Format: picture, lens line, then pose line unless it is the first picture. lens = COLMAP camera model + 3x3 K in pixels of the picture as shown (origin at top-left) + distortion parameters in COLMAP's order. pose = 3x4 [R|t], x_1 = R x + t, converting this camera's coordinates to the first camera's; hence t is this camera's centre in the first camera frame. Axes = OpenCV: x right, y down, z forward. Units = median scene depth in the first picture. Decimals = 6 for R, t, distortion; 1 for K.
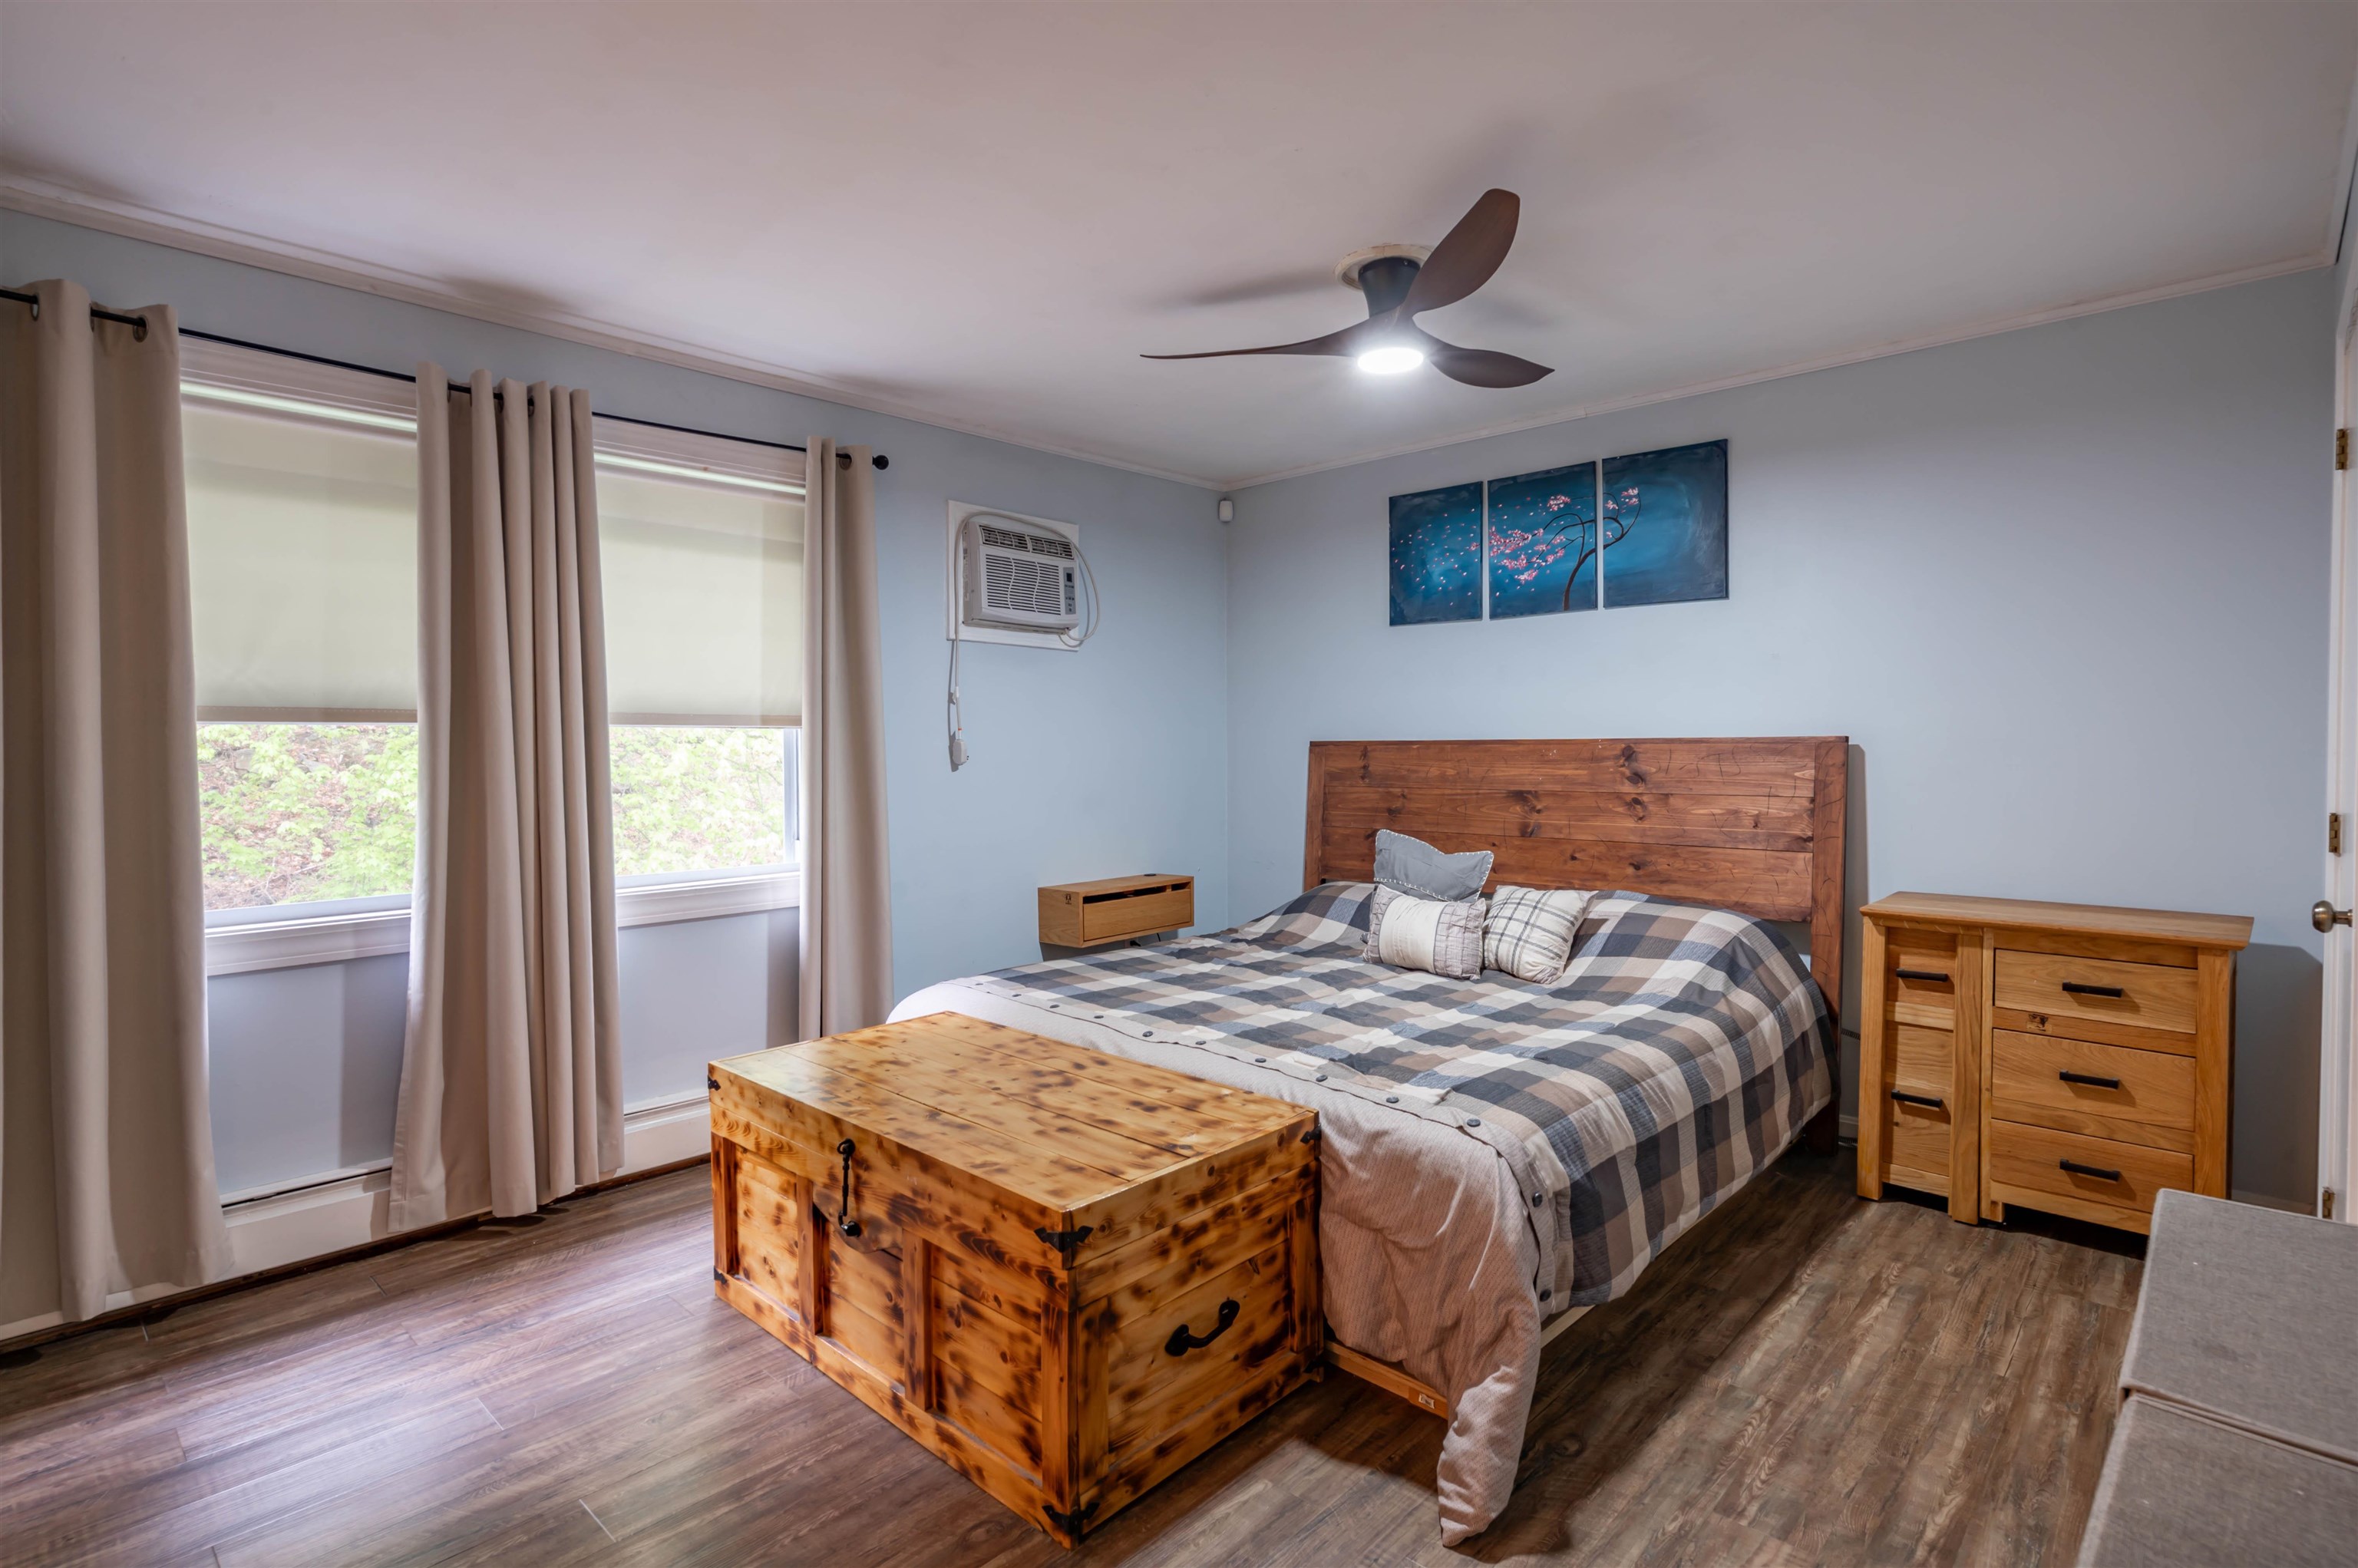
lens RADIAL K [[1159.0, 0, 1120.0], [0, 1159.0, 749.9], [0, 0, 1]] dist [-0.001302, 0.000529]
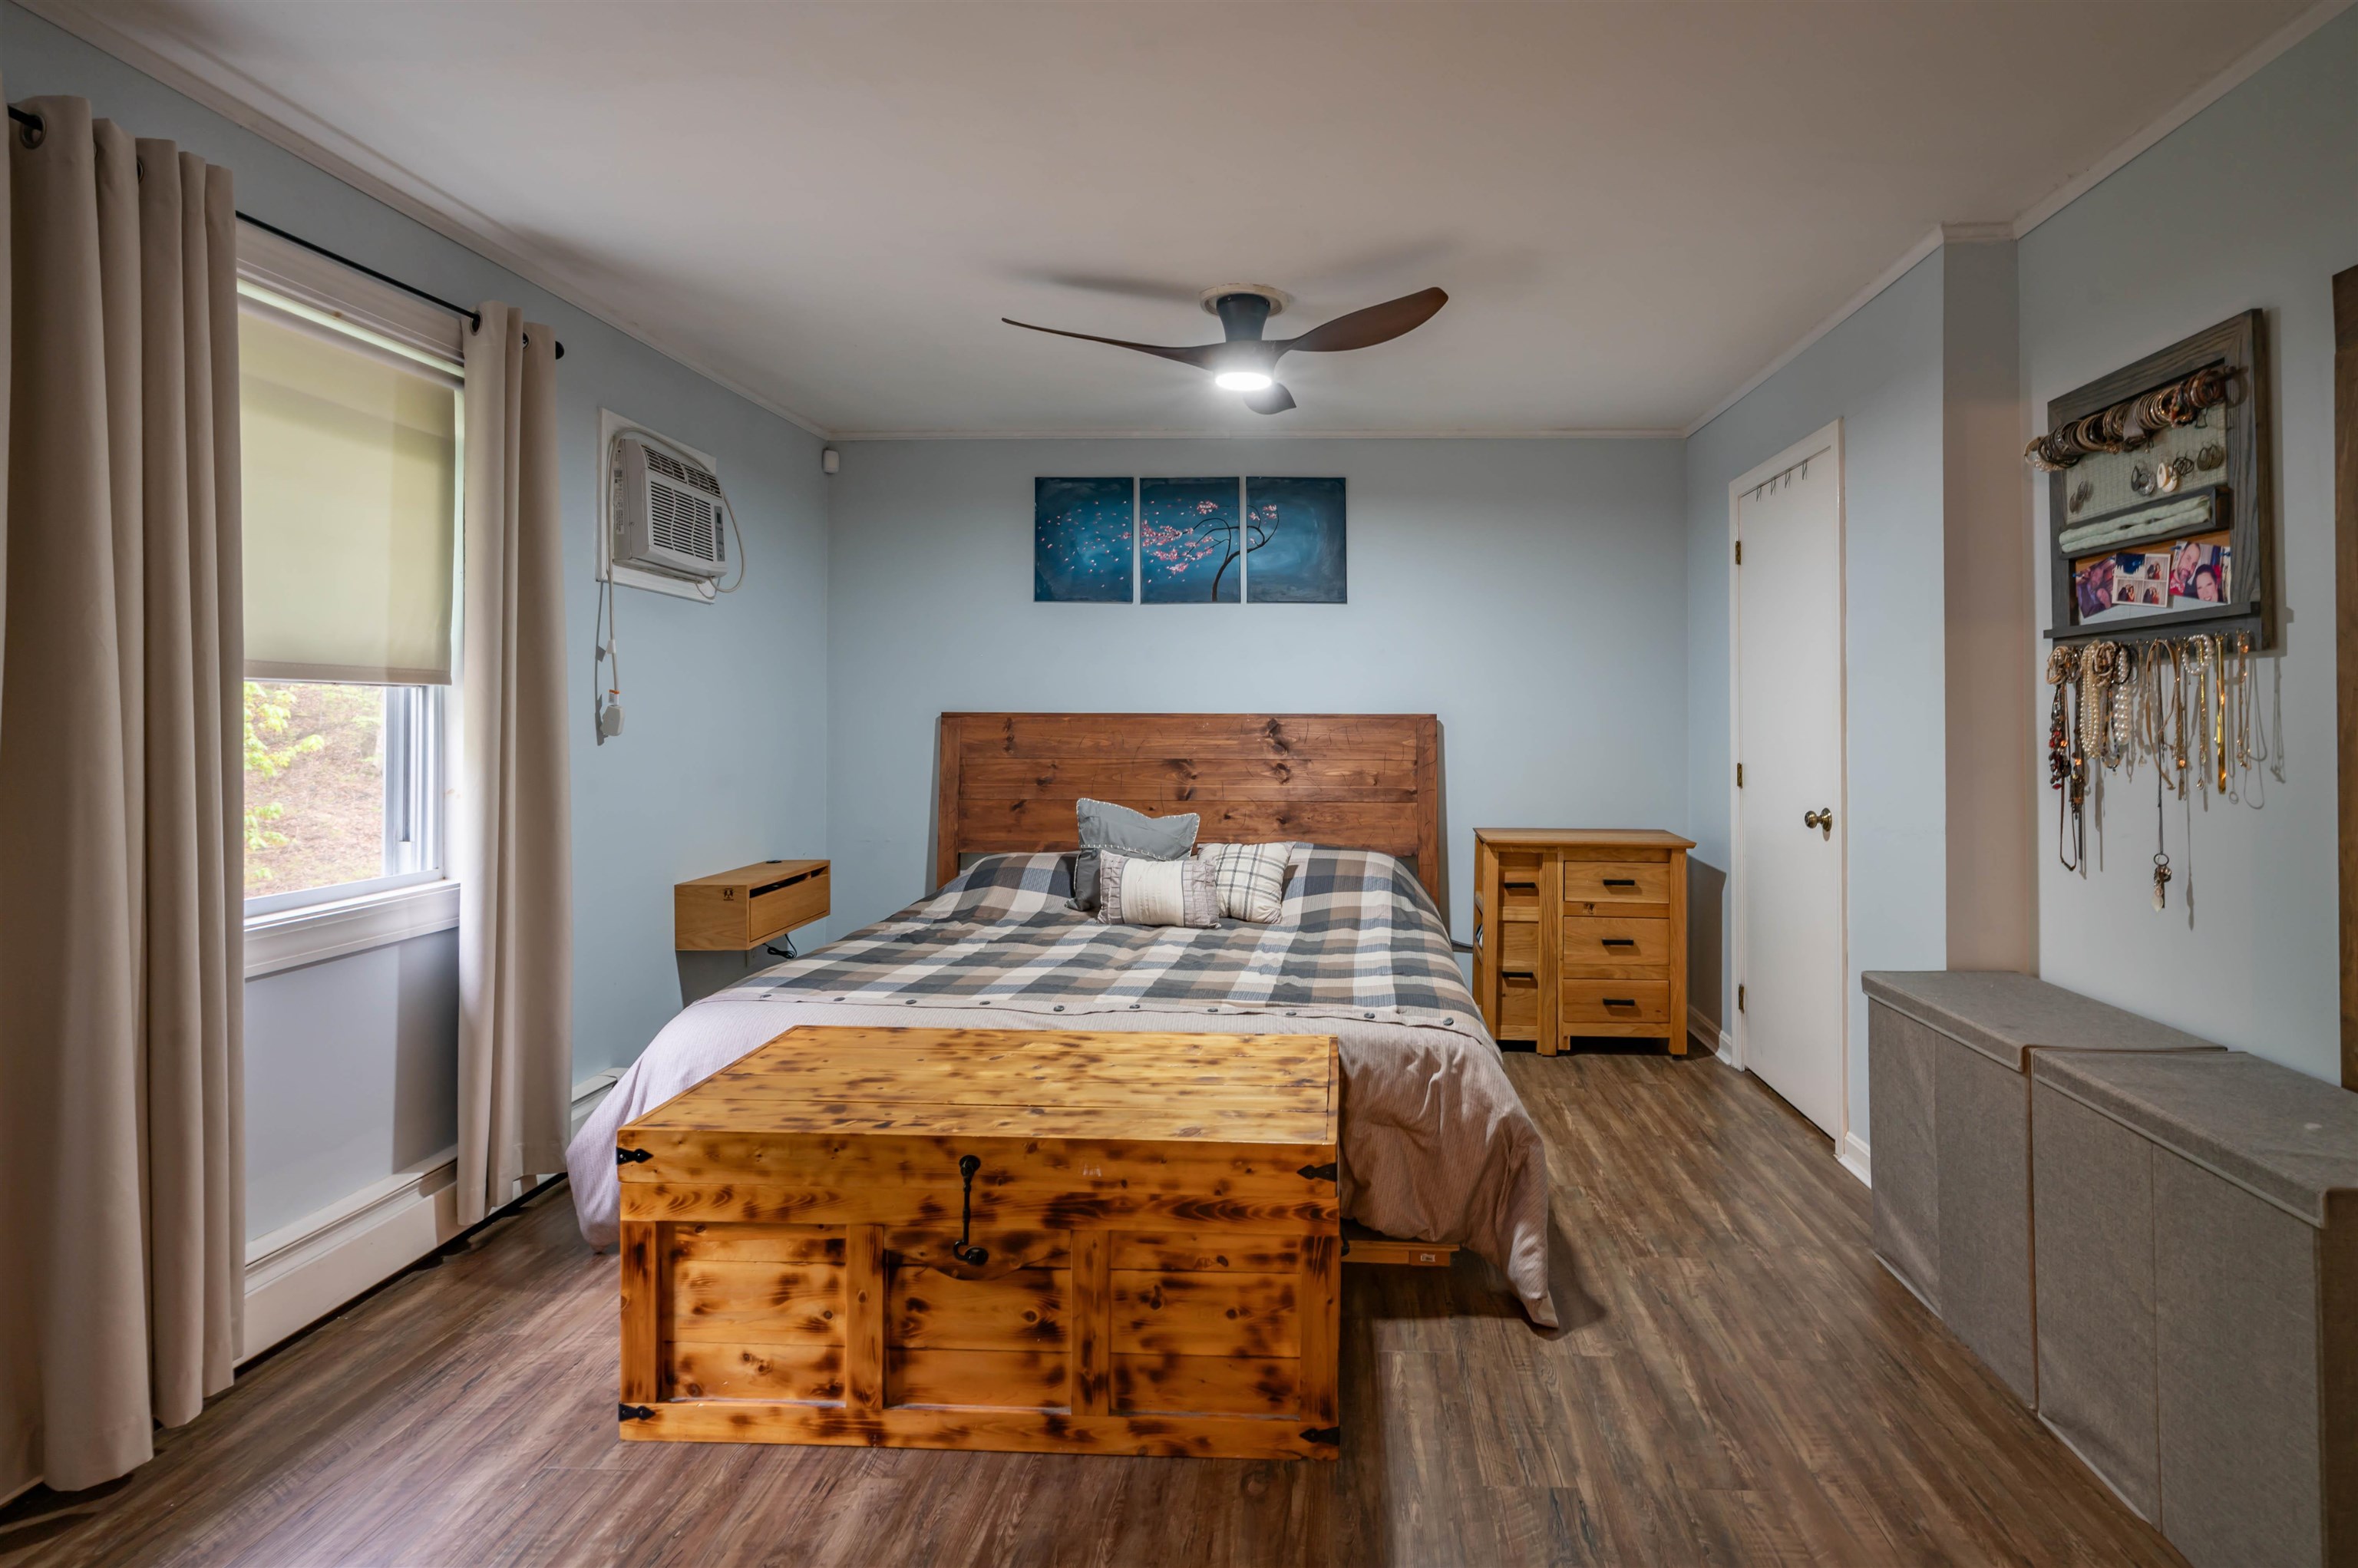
lens RADIAL K [[1252.4, 0, 1182.2], [0, 1252.4, 664.8], [0, 0, 1]] dist [-0.001796, -0.000452]
pose [[0.743712, 0.036649, 0.667494, -0.519387], [-0.006418, 0.998842, -0.047691, 0.002119], [-0.668469, 0.031185, 0.743086, 0.109785]]
